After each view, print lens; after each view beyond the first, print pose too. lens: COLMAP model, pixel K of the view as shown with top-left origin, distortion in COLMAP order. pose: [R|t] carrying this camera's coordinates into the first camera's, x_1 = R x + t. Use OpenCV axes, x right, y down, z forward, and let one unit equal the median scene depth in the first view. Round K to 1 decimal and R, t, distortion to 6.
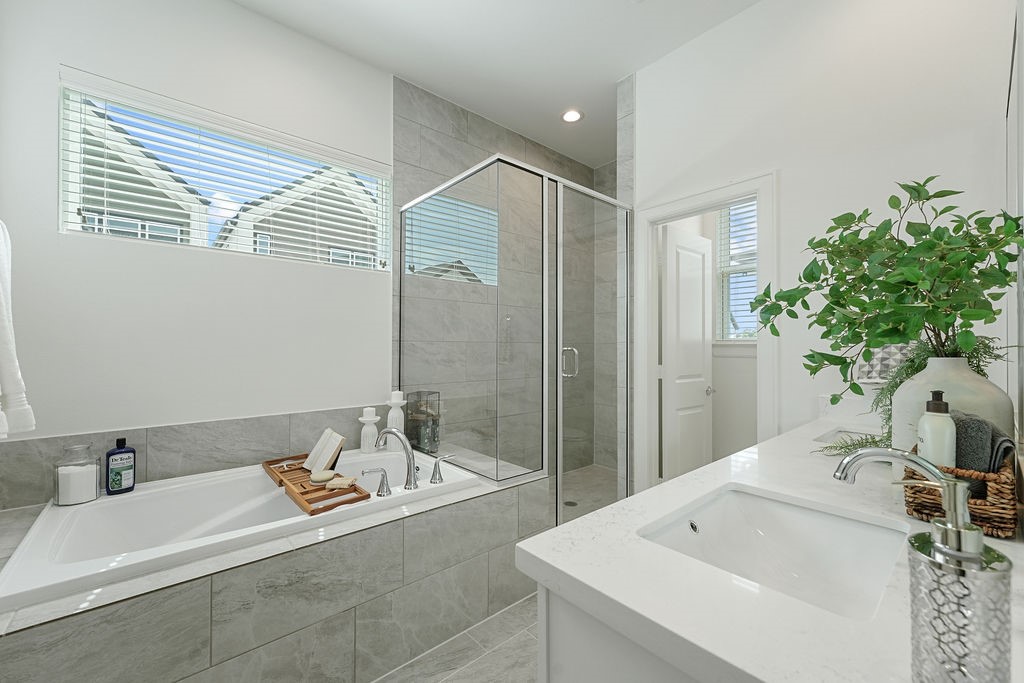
lens RADIAL K [[412.9, 0, 511.0], [0, 412.9, 345.2], [0, 0, 1]] dist [0.000163, 0.000450]
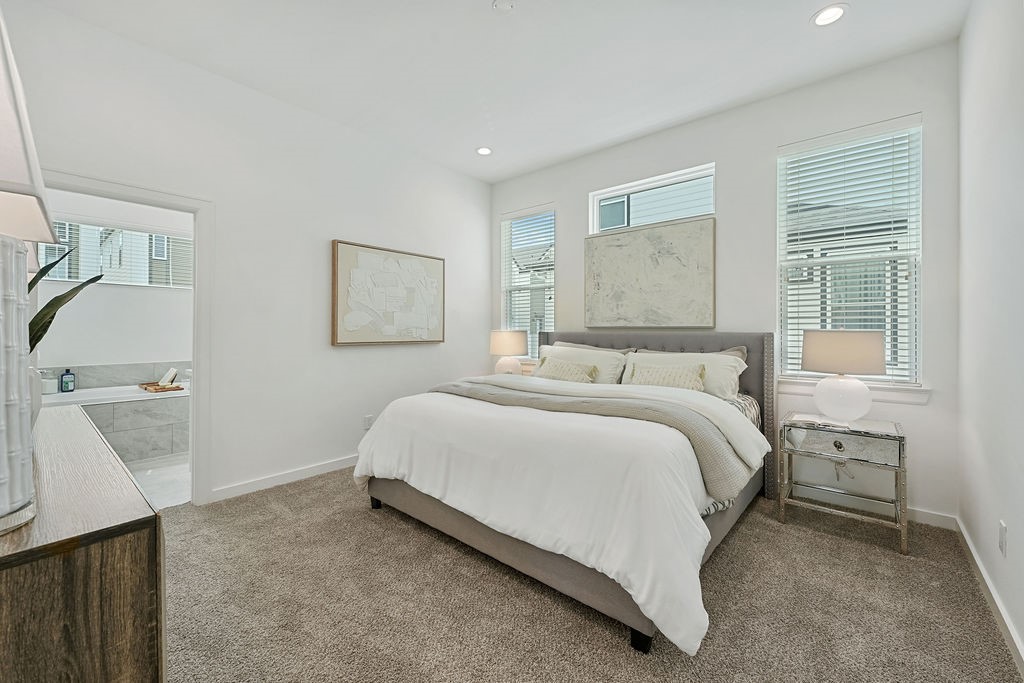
lens RADIAL K [[412.9, 0, 513.8], [0, 412.9, 335.5], [0, 0, 1]] dist [0.000163, 0.000450]
pose [[0.987692, 0.002347, 0.156395, 1.190624], [-0.003281, 0.999978, 0.005714, 0.015319], [-0.156378, -0.006157, 0.987678, -1.714259]]
